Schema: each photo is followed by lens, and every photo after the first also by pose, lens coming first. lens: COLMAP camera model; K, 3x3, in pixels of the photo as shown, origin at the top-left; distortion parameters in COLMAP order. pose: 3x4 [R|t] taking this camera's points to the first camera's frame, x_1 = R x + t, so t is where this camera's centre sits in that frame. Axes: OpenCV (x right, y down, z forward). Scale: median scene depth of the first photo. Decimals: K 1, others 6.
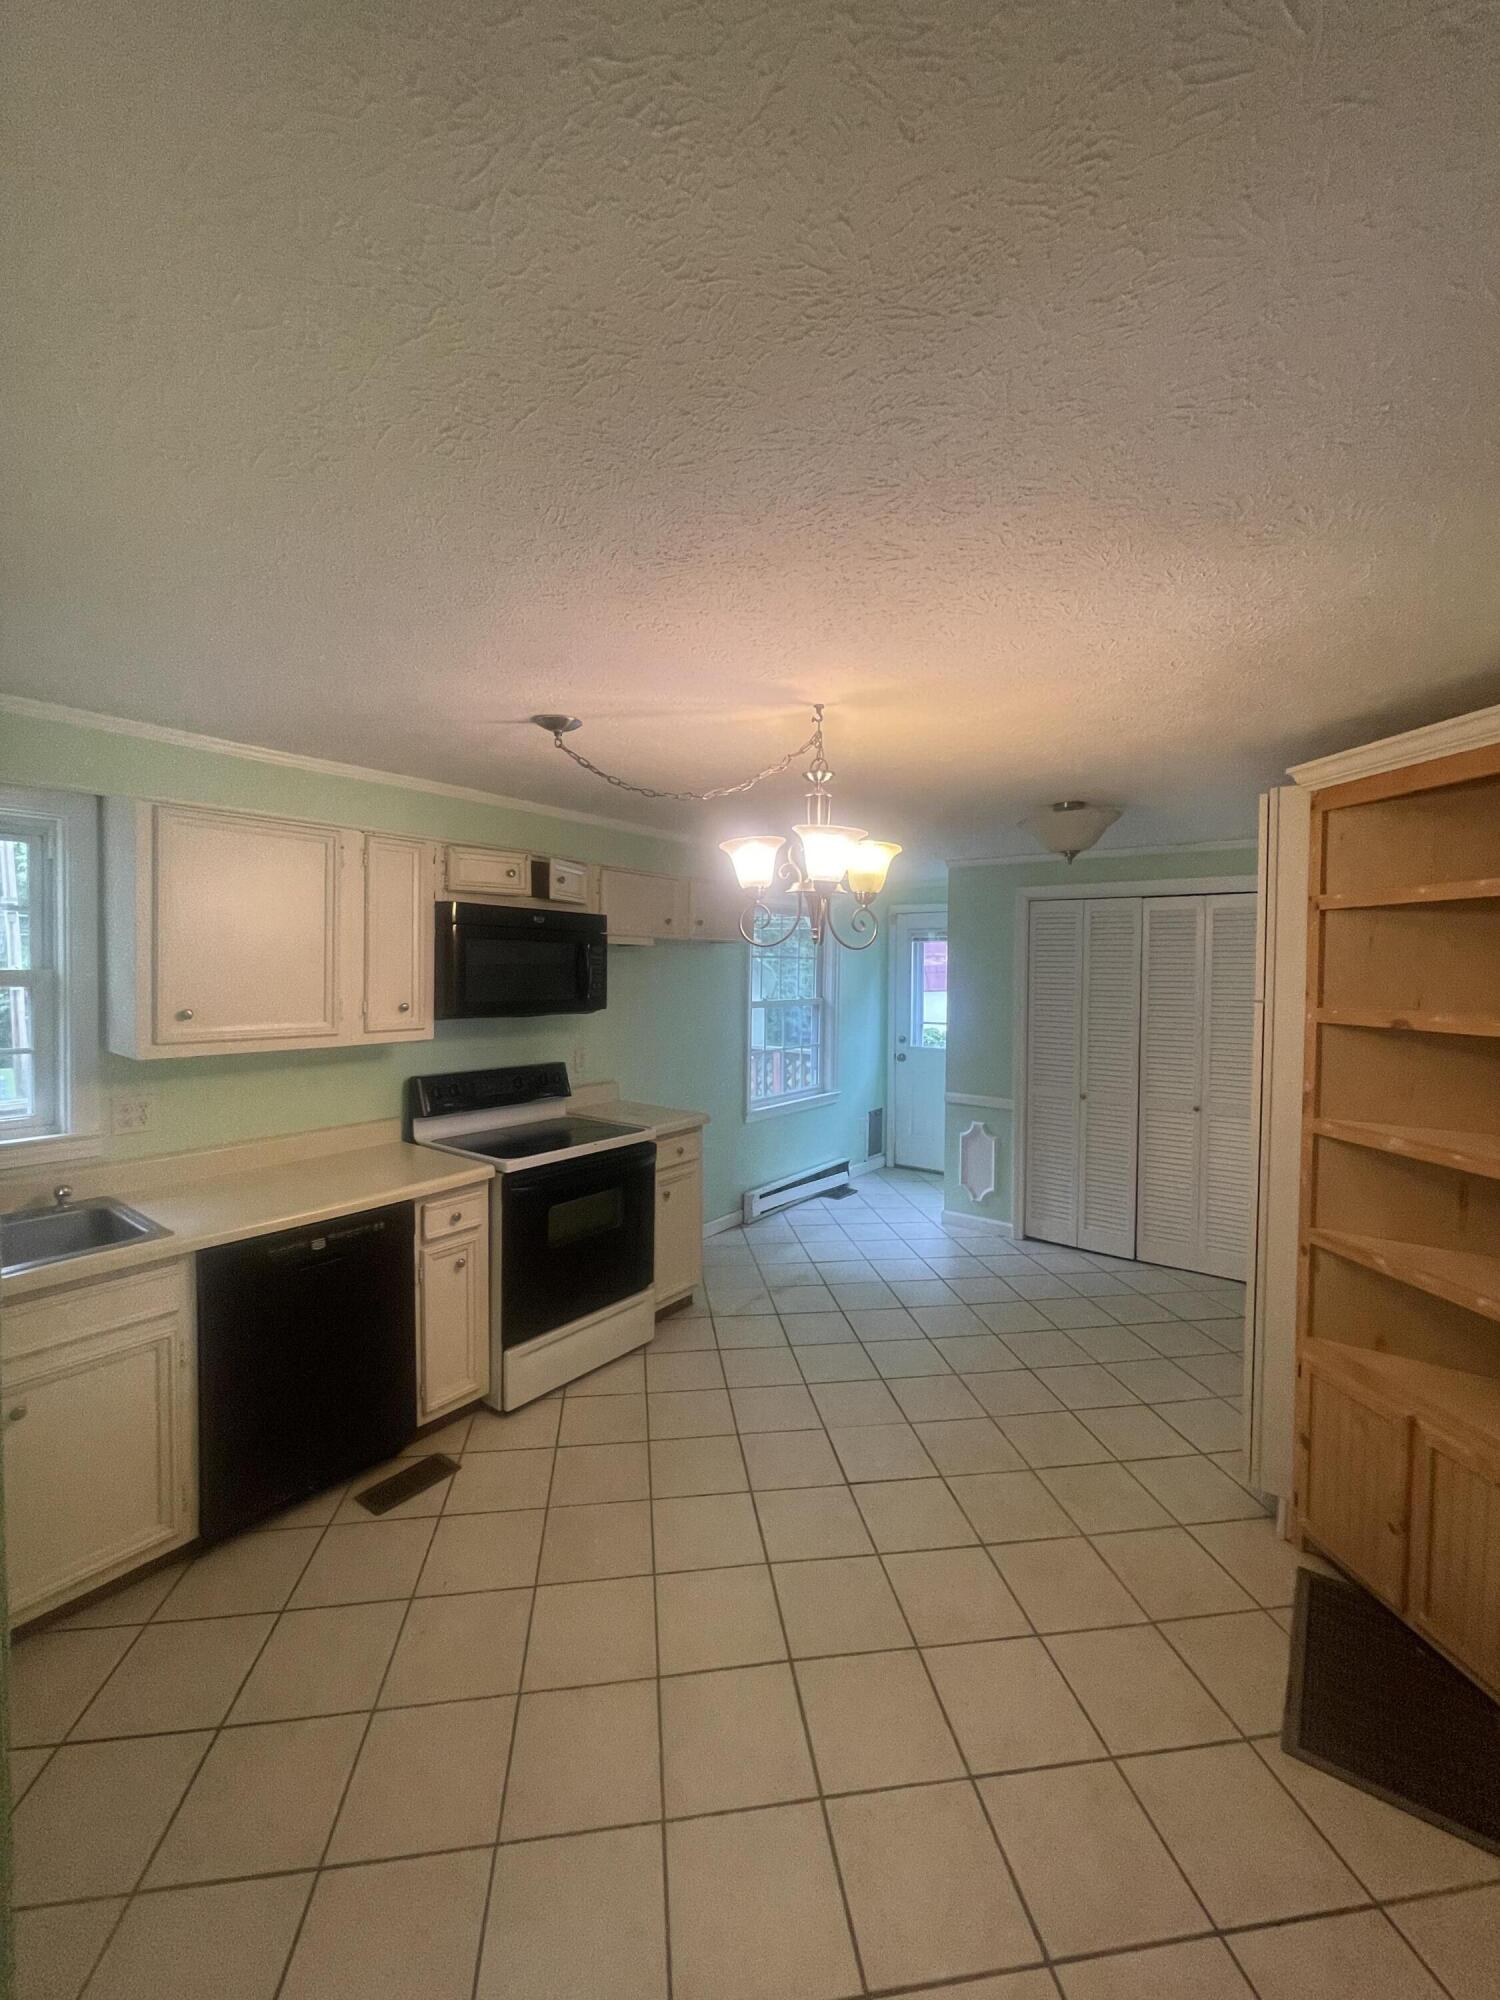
lens RADIAL K [[810.3, 0, 739.2], [0, 810.3, 990.0], [0, 0, 1]] dist [-0.001491, 0.000226]
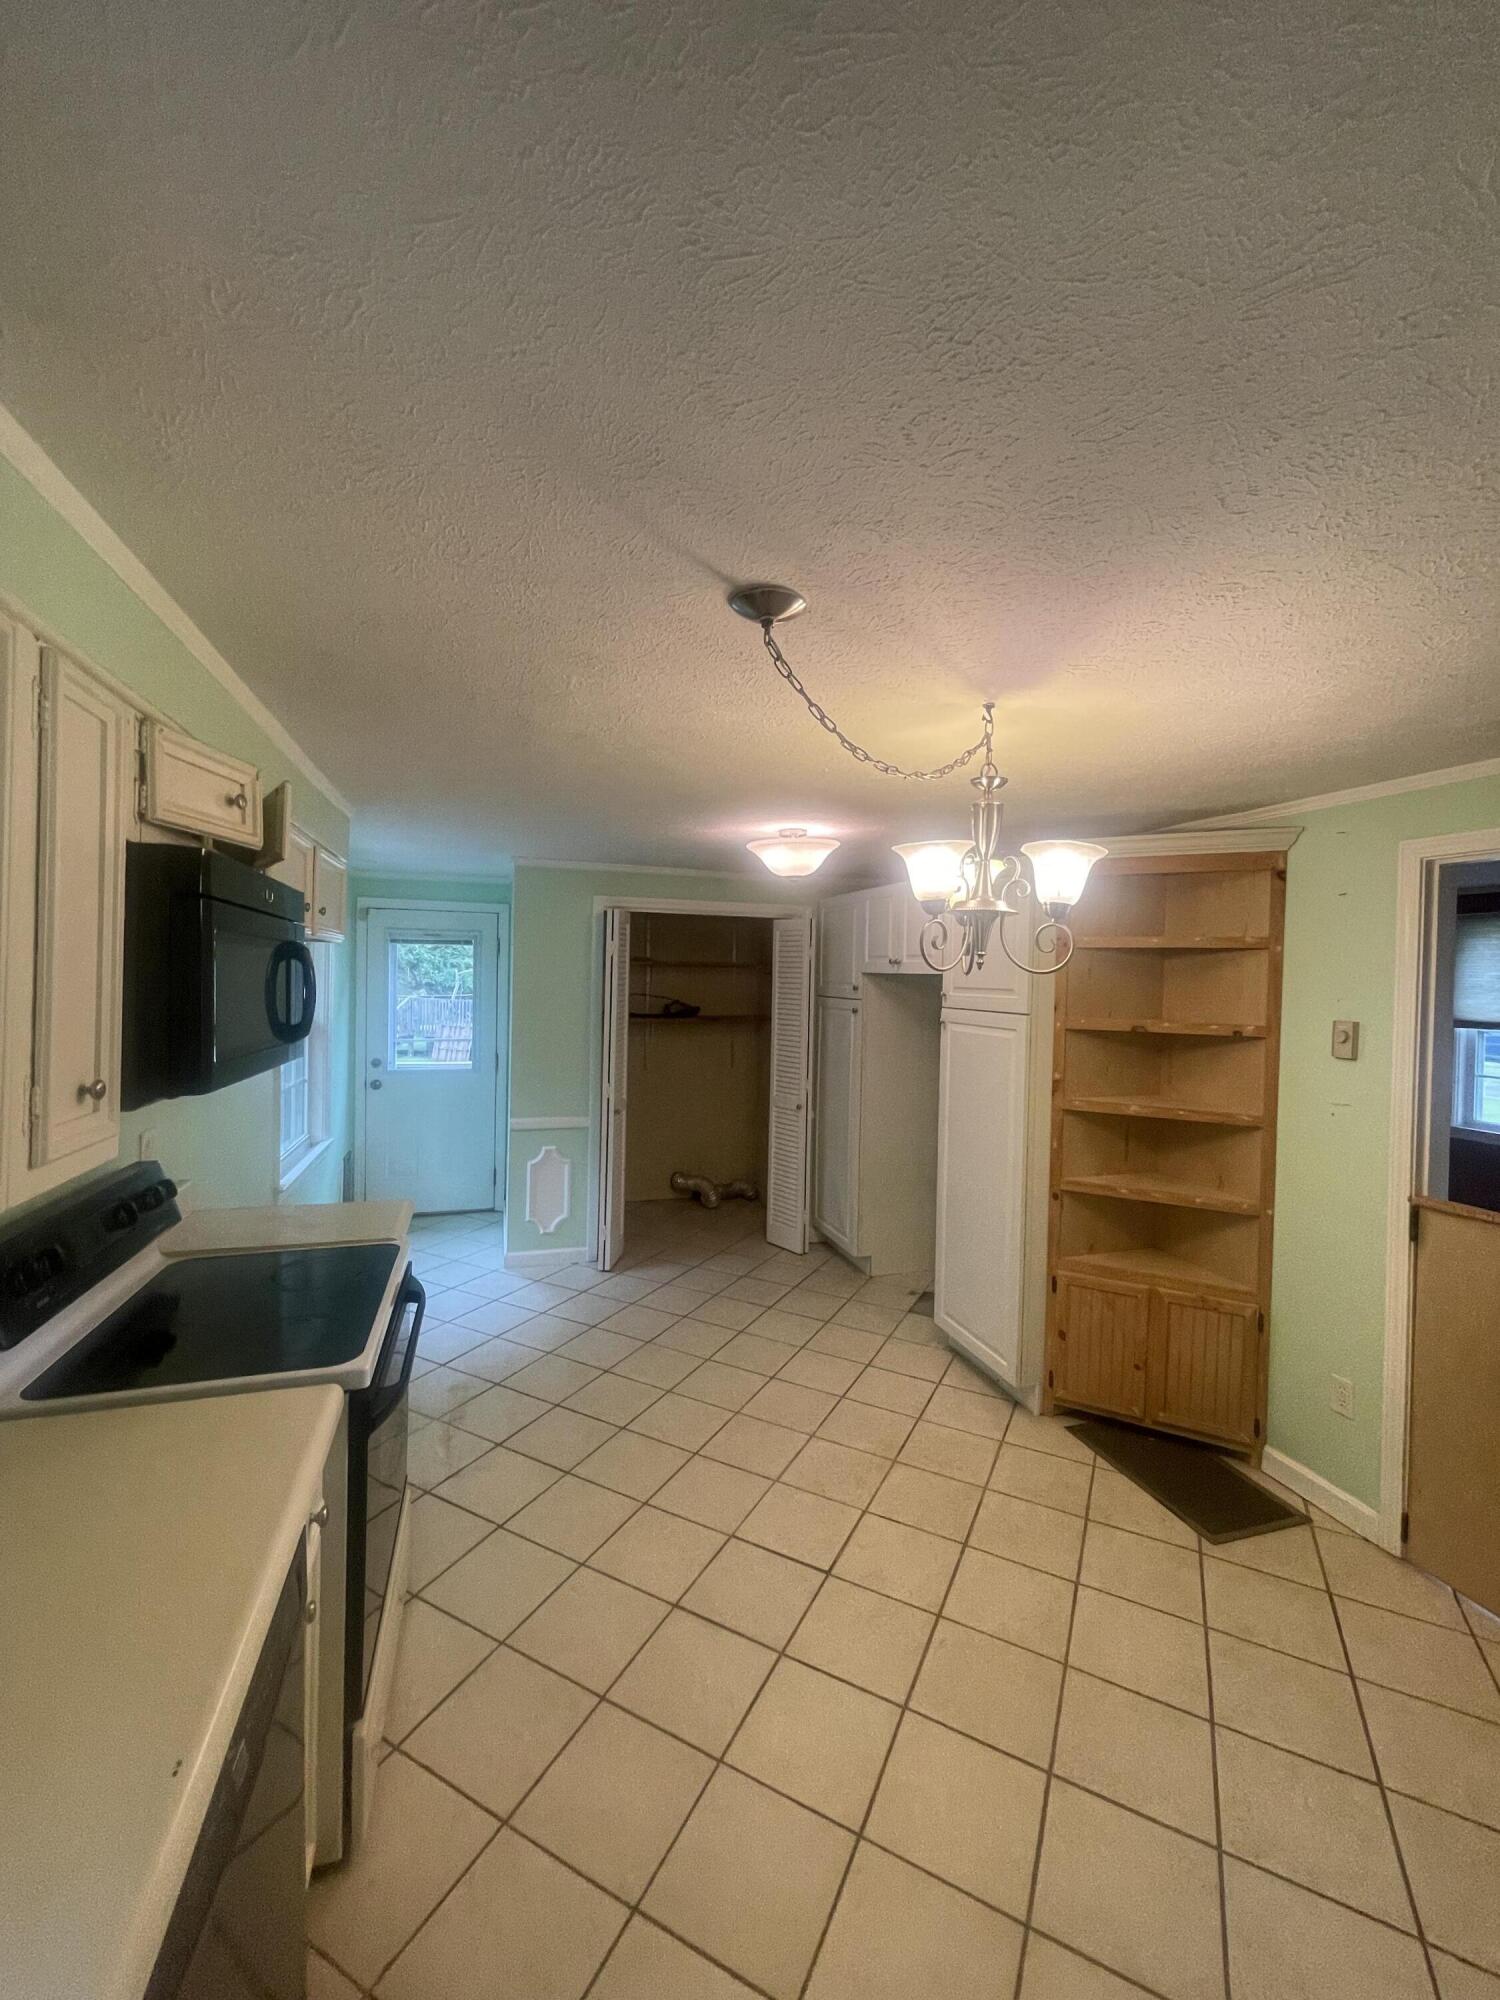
lens RADIAL K [[810.3, 0, 733.5], [0, 810.3, 990.3], [0, 0, 1]] dist [-0.001491, 0.000226]
pose [[0.577103, -0.008827, 0.816624, -0.748561], [0.008176, 0.999954, 0.005031, -0.037928], [-0.816630, 0.003773, 0.577149, 0.667450]]
